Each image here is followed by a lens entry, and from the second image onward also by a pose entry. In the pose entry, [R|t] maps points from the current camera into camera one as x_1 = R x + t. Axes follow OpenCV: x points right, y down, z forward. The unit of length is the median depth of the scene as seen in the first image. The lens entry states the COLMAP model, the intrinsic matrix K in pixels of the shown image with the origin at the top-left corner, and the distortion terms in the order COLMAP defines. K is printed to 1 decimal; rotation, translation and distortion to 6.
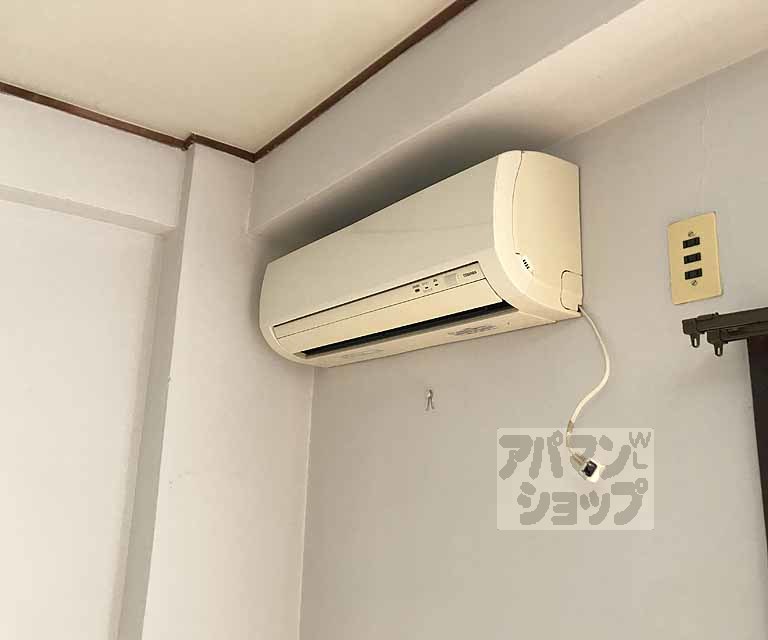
lens RADIAL K [[712.6, 0, 392.3], [0, 712.6, 314.0], [0, 0, 1]] dist [0.059307, -0.016389]
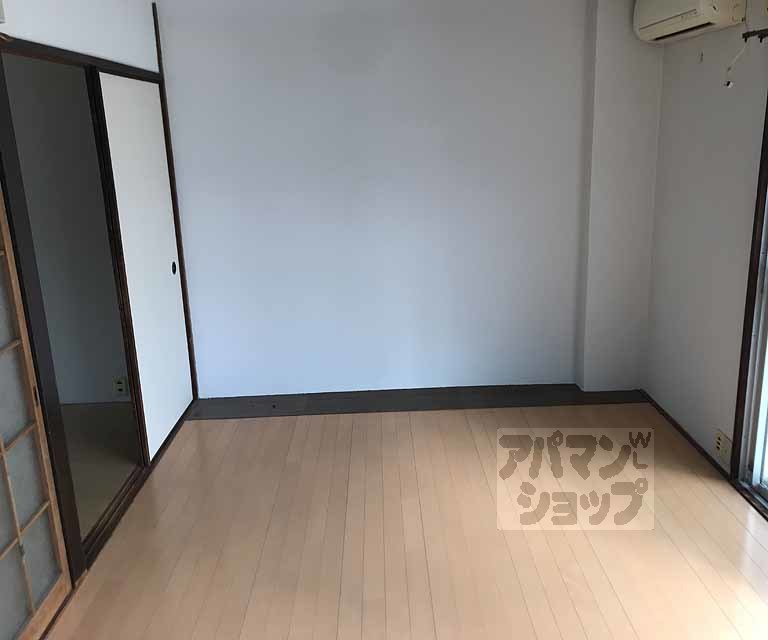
lens RADIAL K [[712.6, 0, 392.3], [0, 712.6, 314.0], [0, 0, 1]] dist [0.059307, -0.016389]
pose [[0.813072, 0.096650, -0.574084, 0.651204], [0.185816, 0.891457, 0.413252, -0.294000], [0.551712, -0.442677, 0.706860, -1.561634]]
